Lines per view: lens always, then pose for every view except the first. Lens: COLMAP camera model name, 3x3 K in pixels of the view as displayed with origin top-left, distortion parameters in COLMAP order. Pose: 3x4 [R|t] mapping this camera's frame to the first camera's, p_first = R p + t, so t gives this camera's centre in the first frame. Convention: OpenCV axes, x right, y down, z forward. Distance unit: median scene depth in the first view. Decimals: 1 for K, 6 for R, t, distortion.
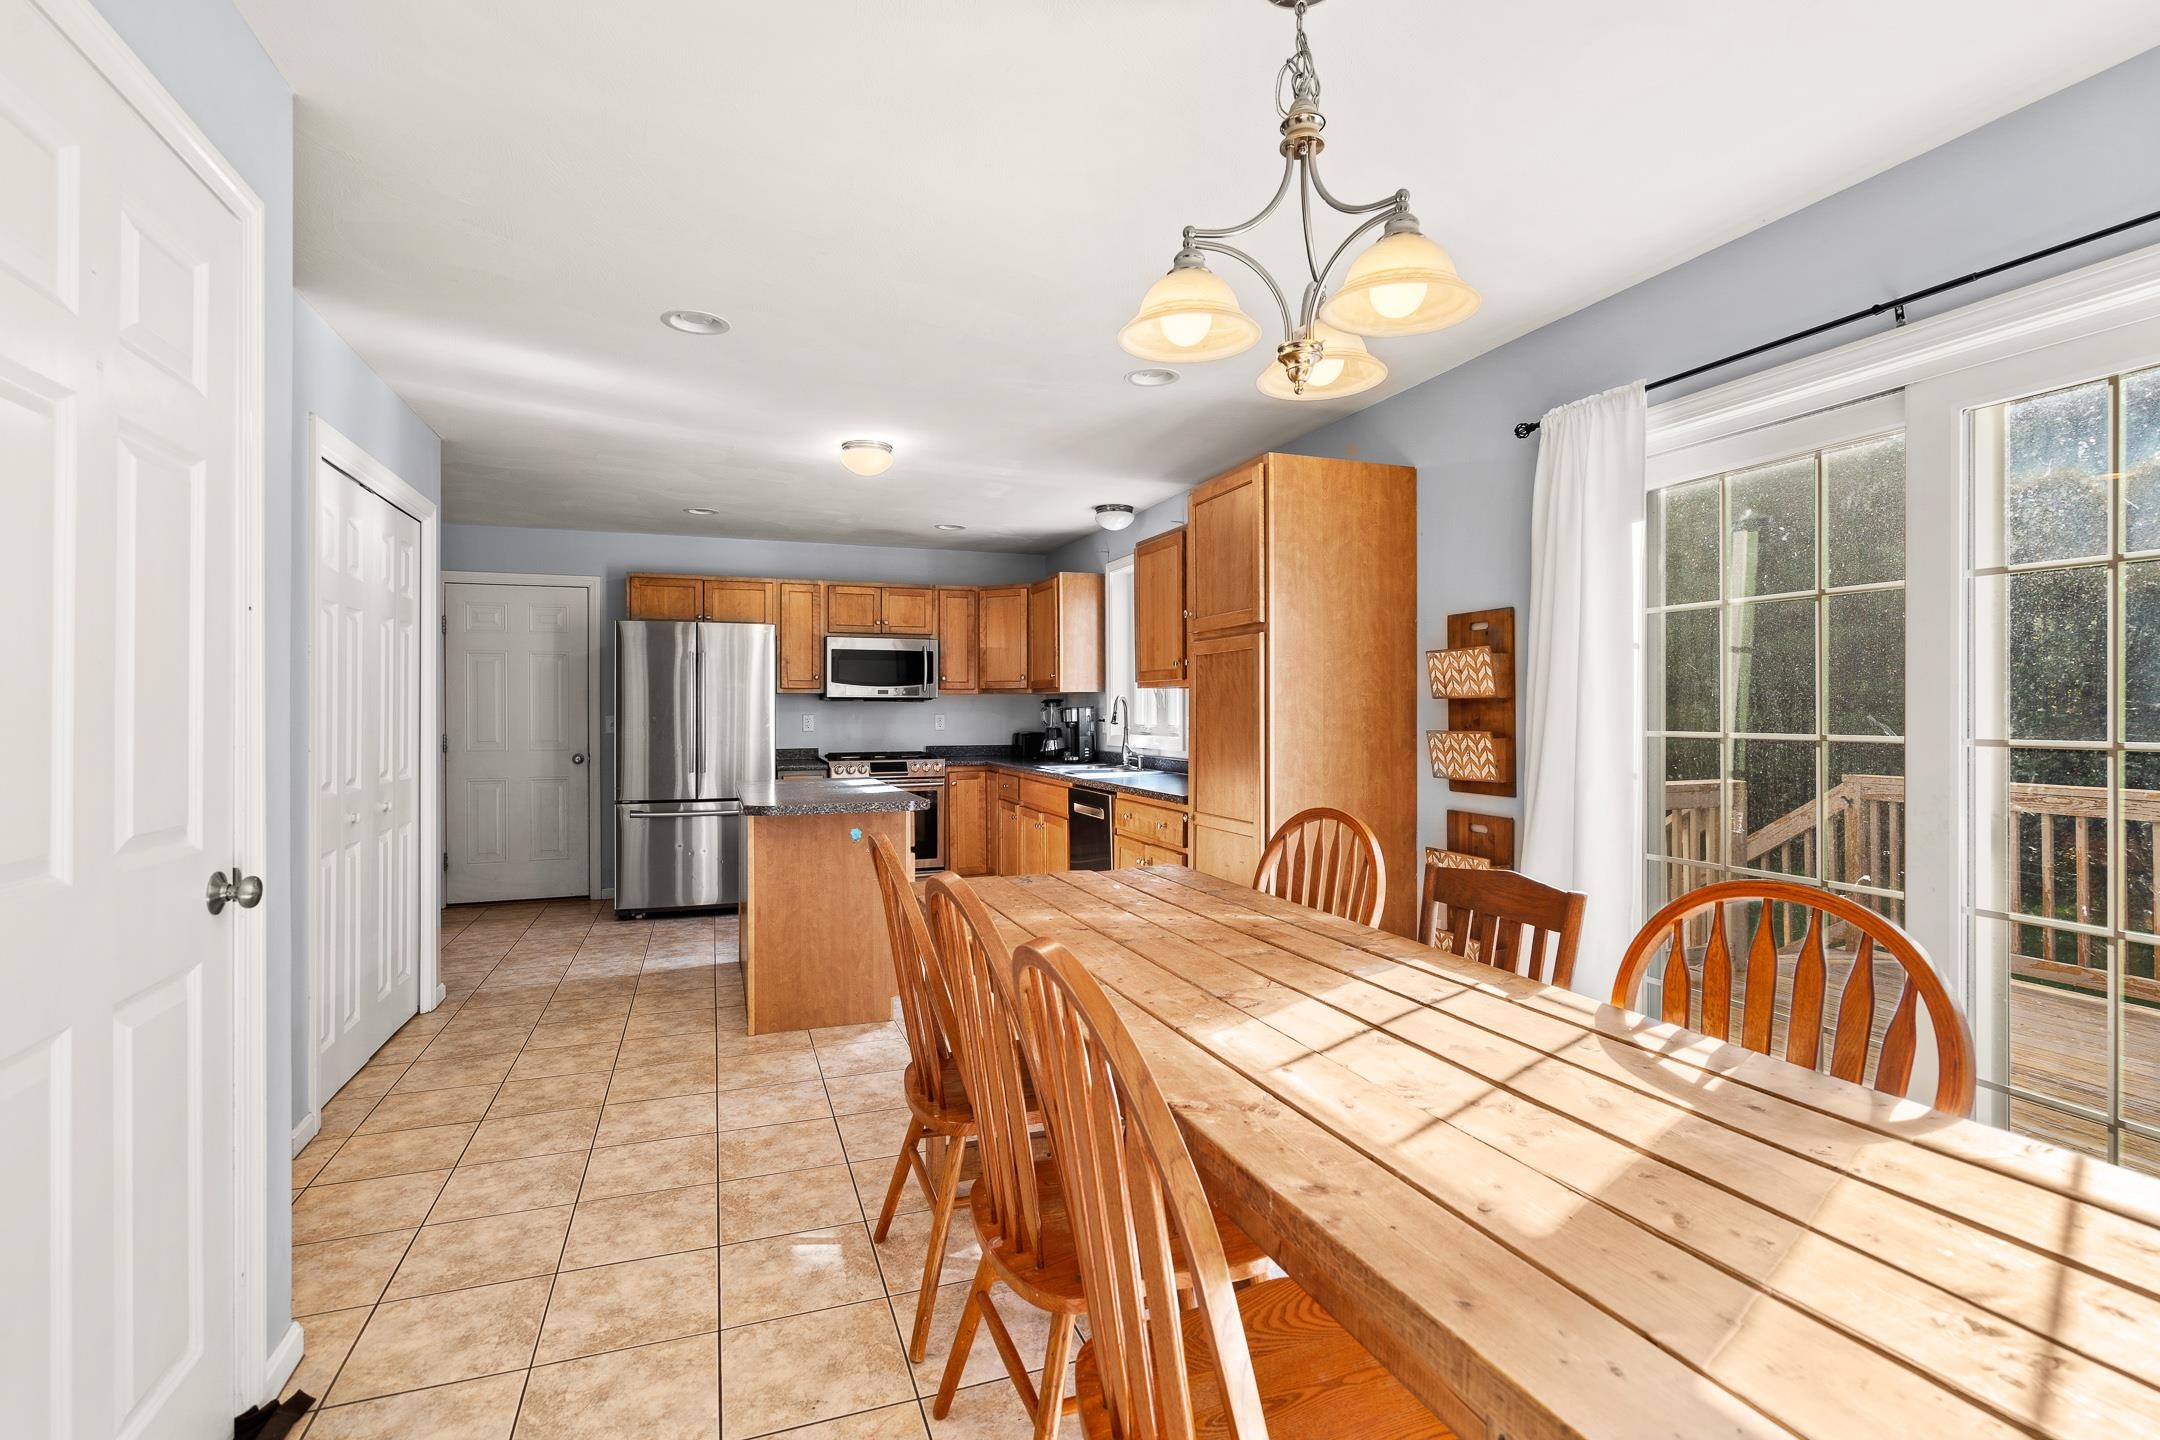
lens RADIAL K [[997.8, 0, 1092.4], [0, 997.8, 714.7], [0, 0, 1]] dist [-0.002815, 0.001974]
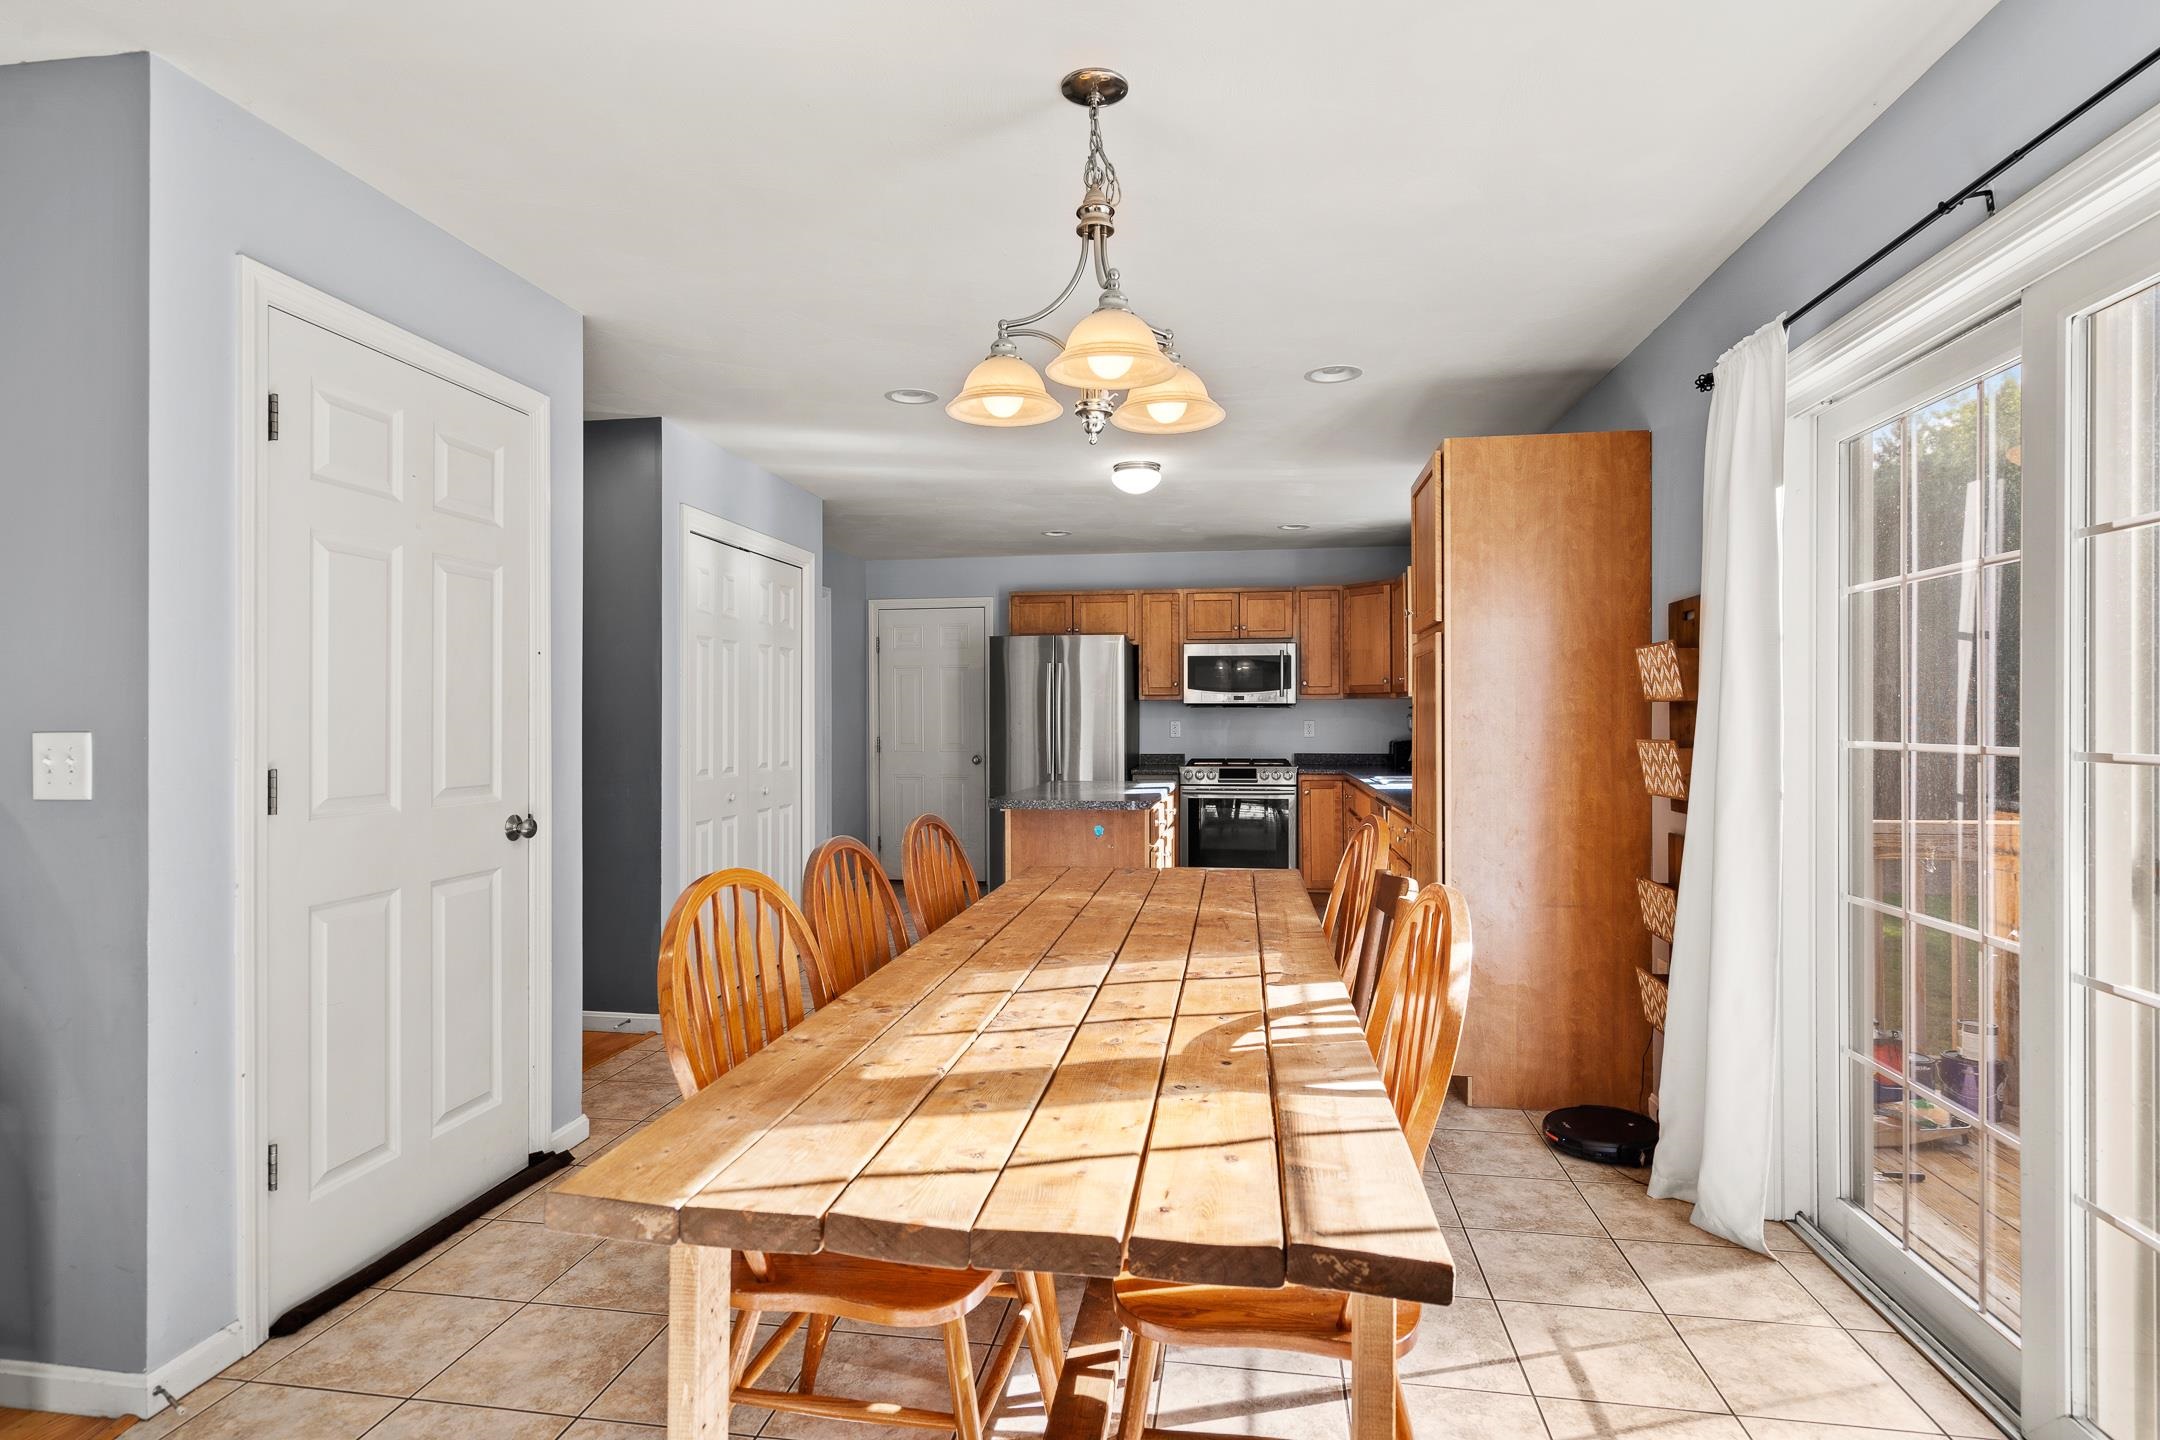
lens RADIAL K [[1104.7, 0, 1087.7], [0, 1104.7, 727.3], [0, 0, 1]] dist [-0.004279, 0.000651]
pose [[0.874482, 0.003756, -0.485044, 0.208712], [-0.001328, 0.999985, 0.005349, 0.000685], [0.485056, -0.004034, 0.874474, -0.032866]]
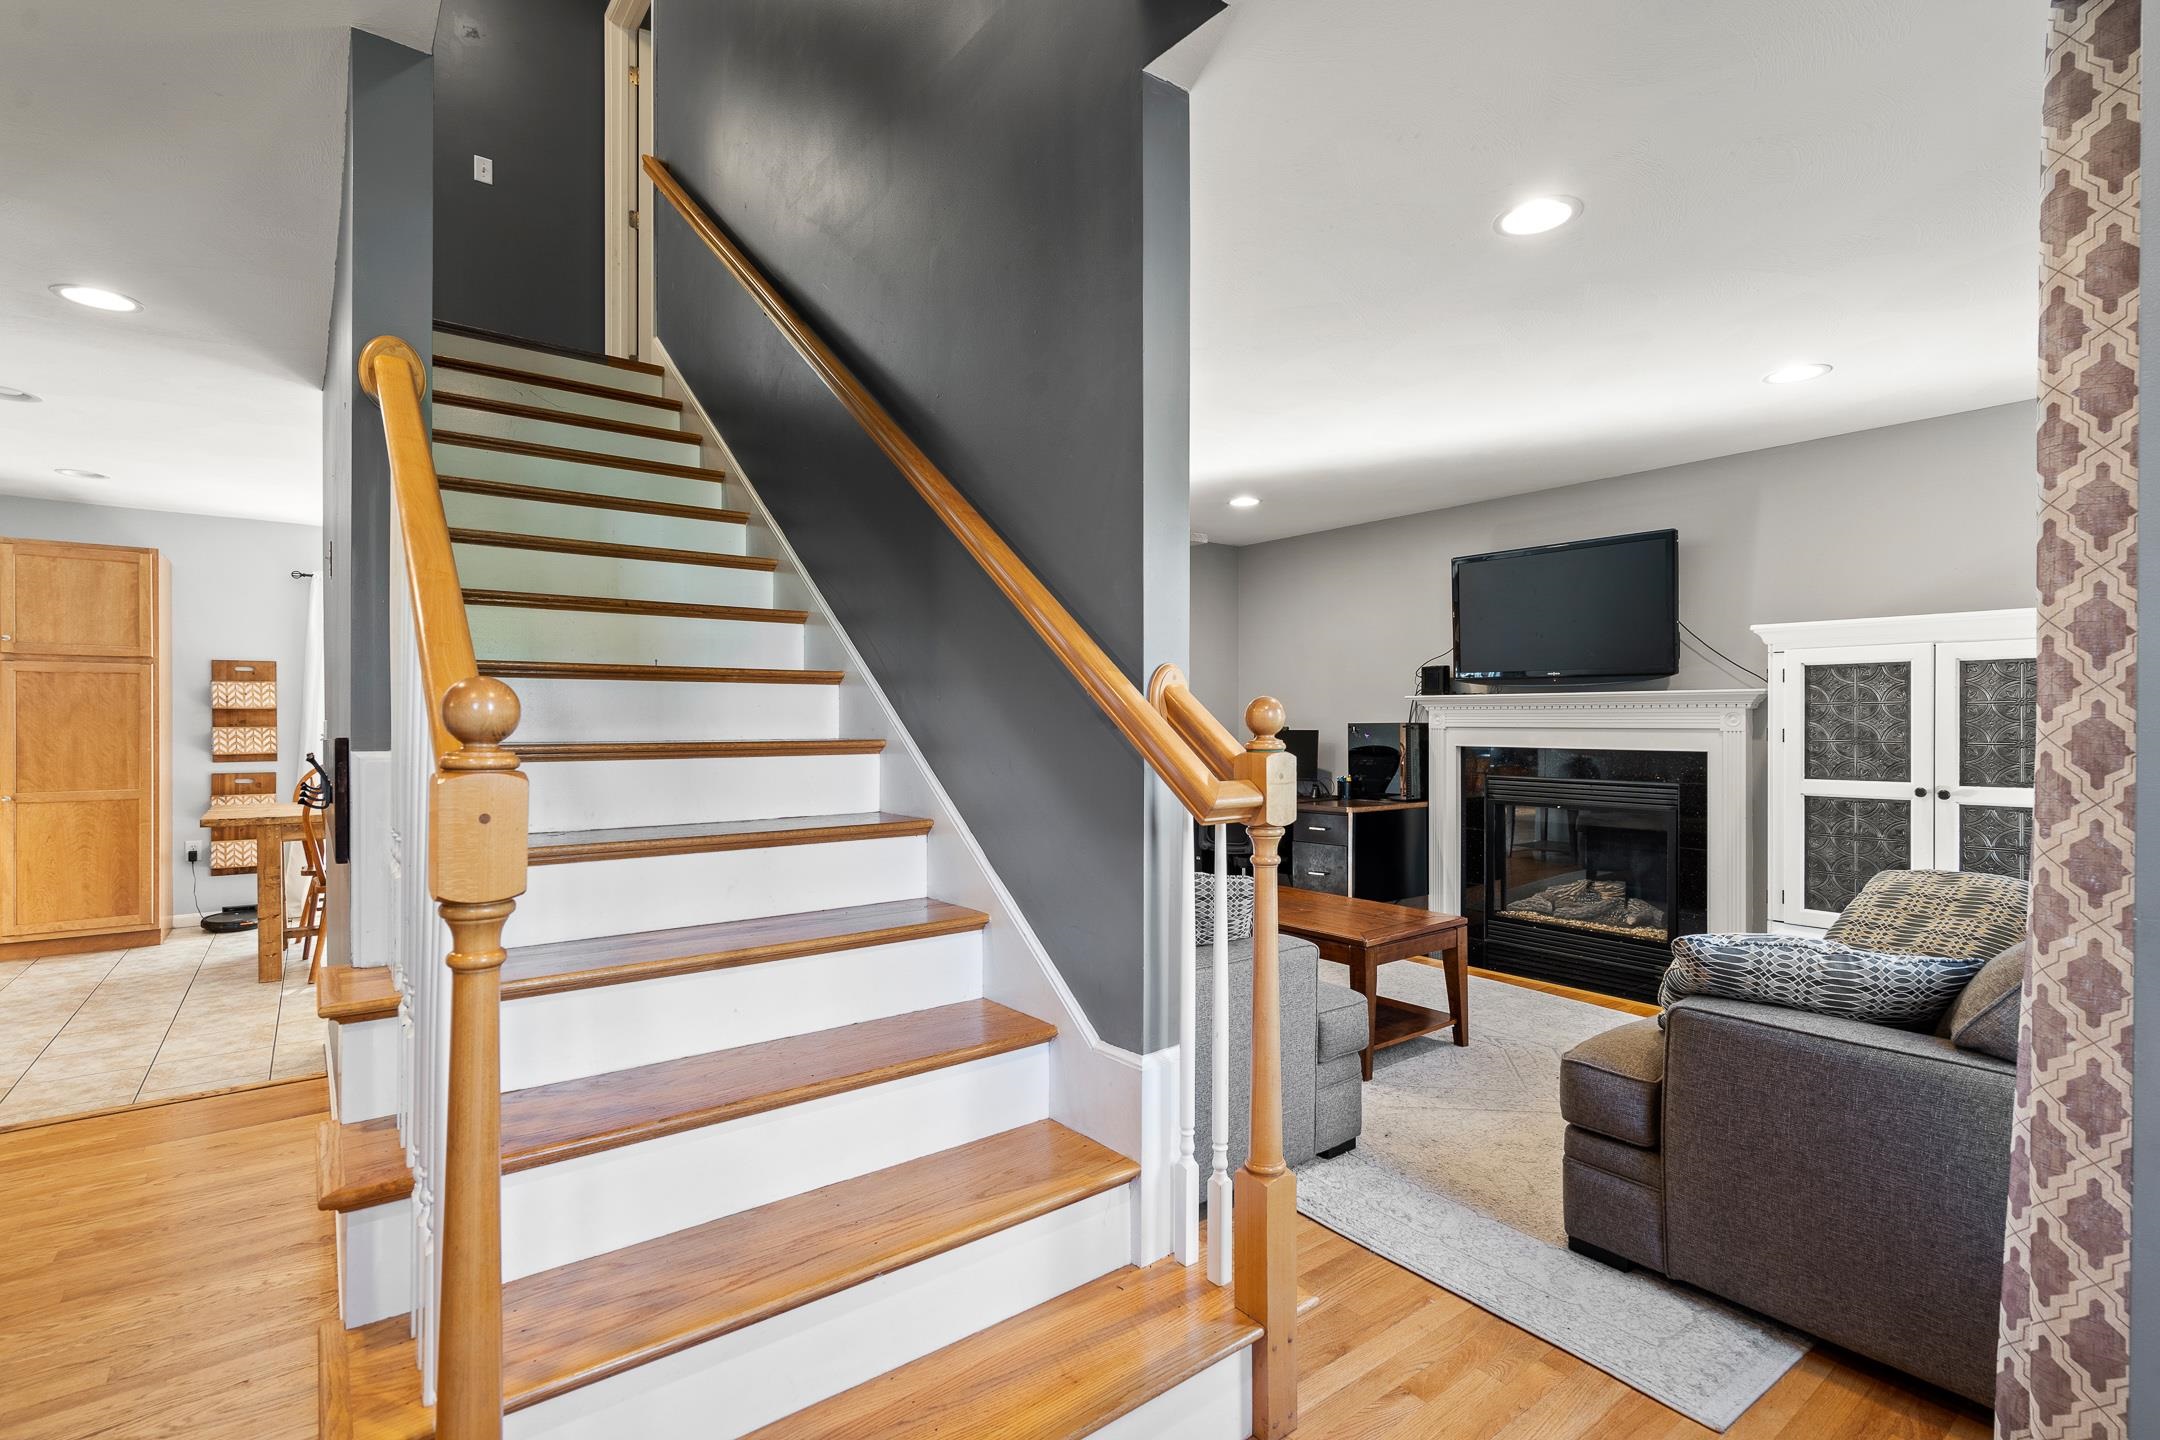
lens RADIAL K [[997.8, 0, 1081.5], [0, 997.8, 724.7], [0, 0, 1]] dist [-0.002815, 0.001974]
pose [[-0.294815, 0.002962, 0.955550, -0.920728], [-0.001359, 0.999993, -0.003520, 0.008689], [-0.955553, -0.002337, -0.294809, 0.044021]]
